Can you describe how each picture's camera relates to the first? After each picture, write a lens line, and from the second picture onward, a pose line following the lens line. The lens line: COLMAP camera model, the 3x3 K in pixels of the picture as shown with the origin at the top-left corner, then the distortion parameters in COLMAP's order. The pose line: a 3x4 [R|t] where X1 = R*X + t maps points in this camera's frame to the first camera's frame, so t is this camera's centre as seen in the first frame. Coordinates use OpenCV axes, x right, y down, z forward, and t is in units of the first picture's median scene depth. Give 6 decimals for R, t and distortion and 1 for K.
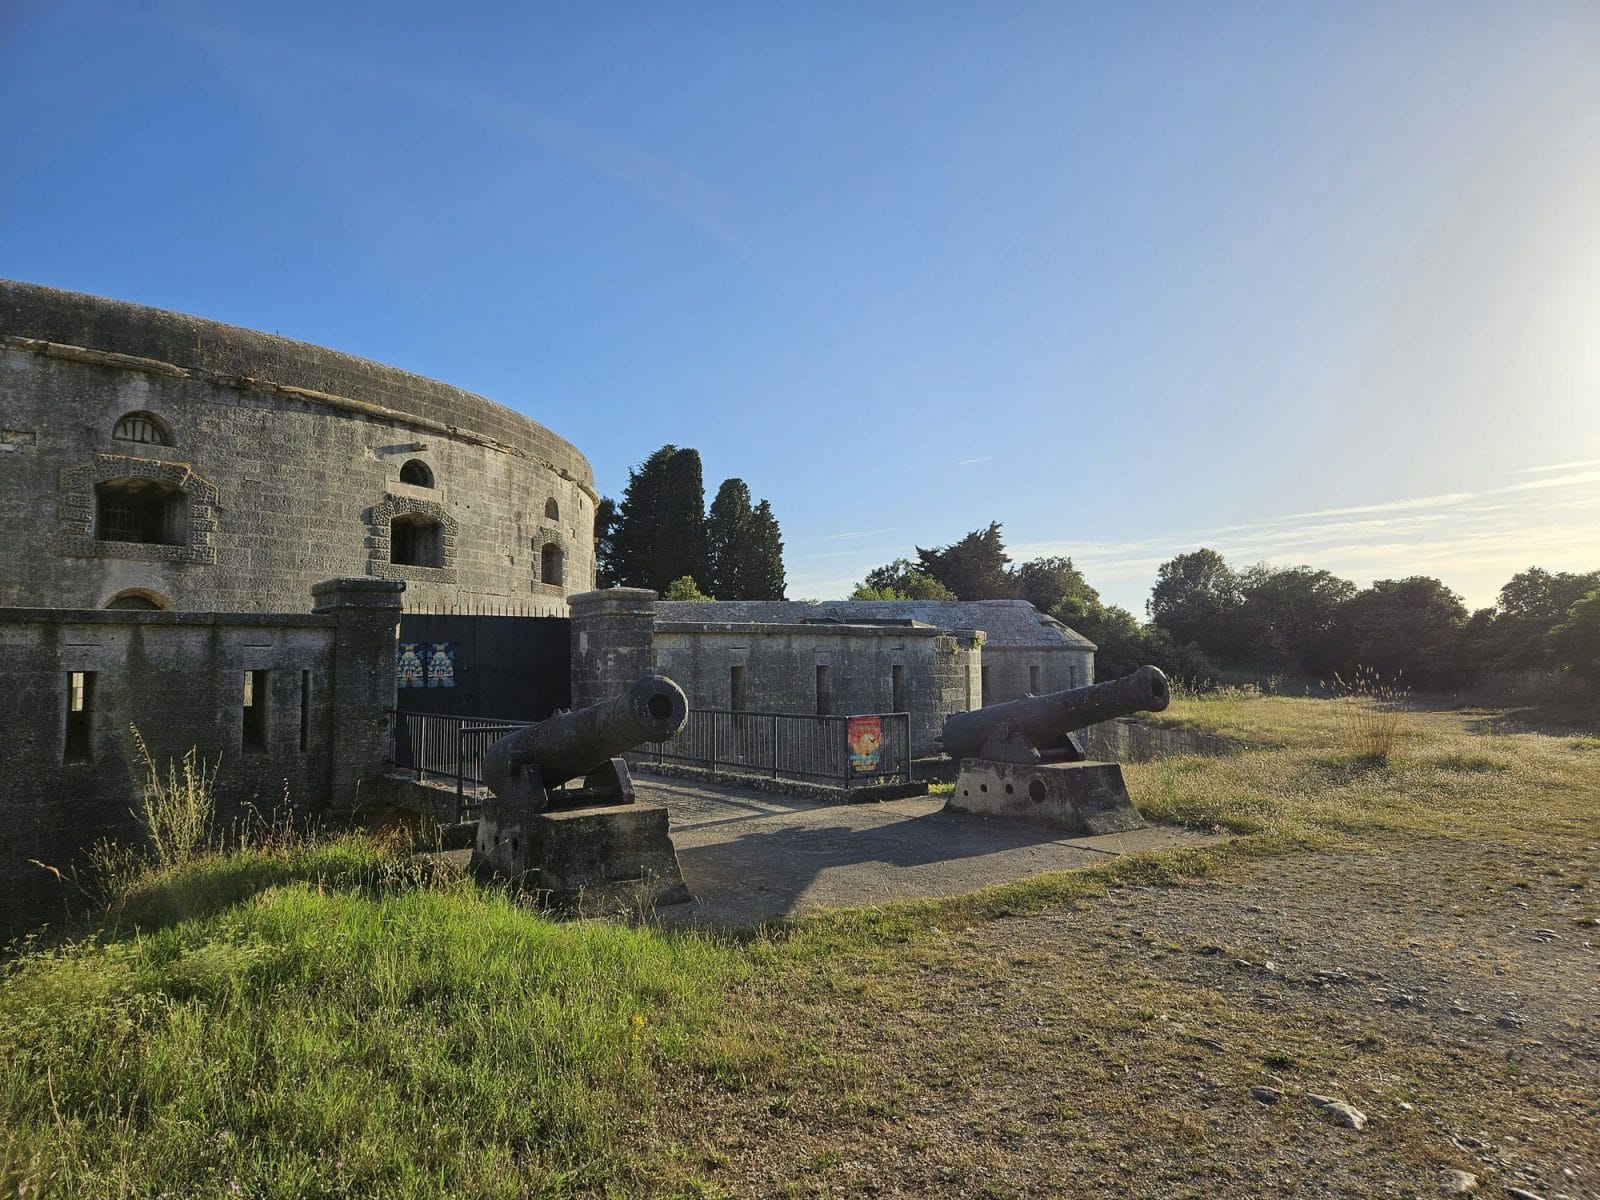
lens RADIAL K [[1078.3, 0, 800.0], [0, 1078.3, 600.0], [0, 0, 1]] dist [0.044920, -0.054237]
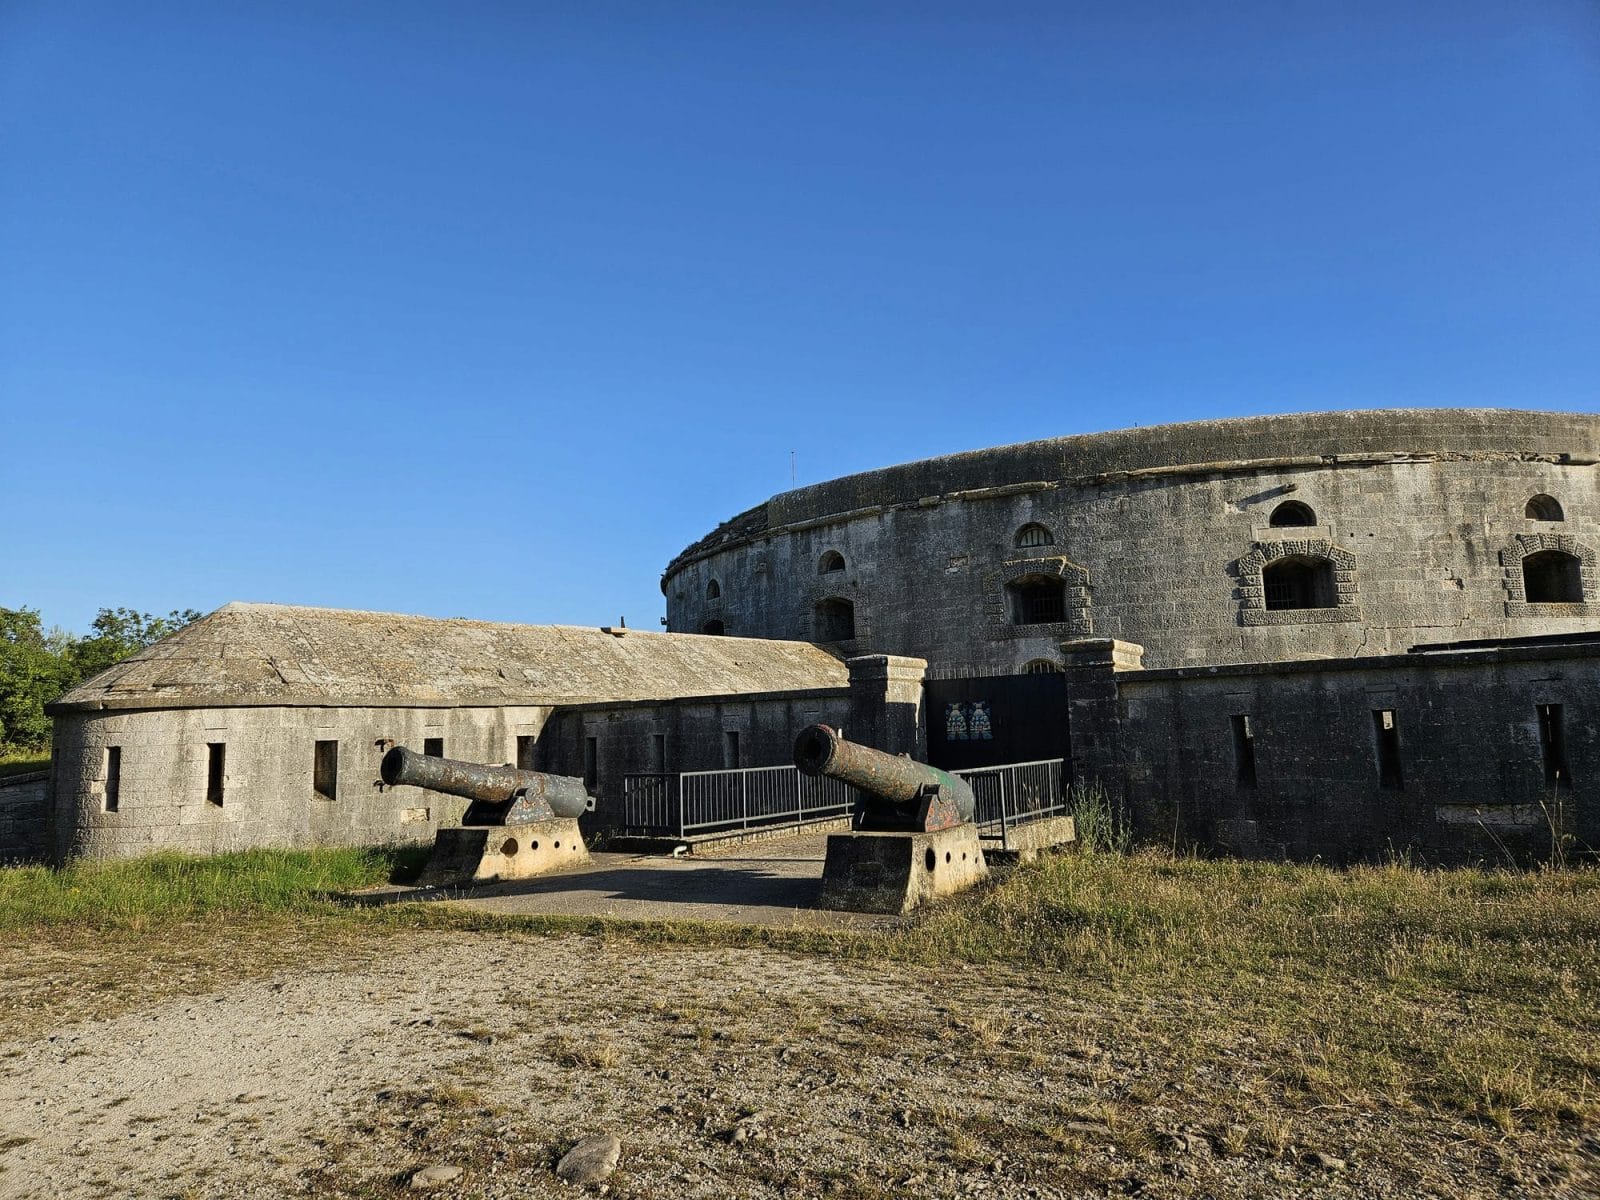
lens RADIAL K [[1078.3, 0, 800.0], [0, 1078.3, 600.0], [0, 0, 1]] dist [0.044920, -0.054237]
pose [[0.309482, -0.119553, -0.943360, 0.479324], [0.086999, 0.991464, -0.097108, 0.018176], [0.946917, -0.052018, 0.317242, 0.298761]]
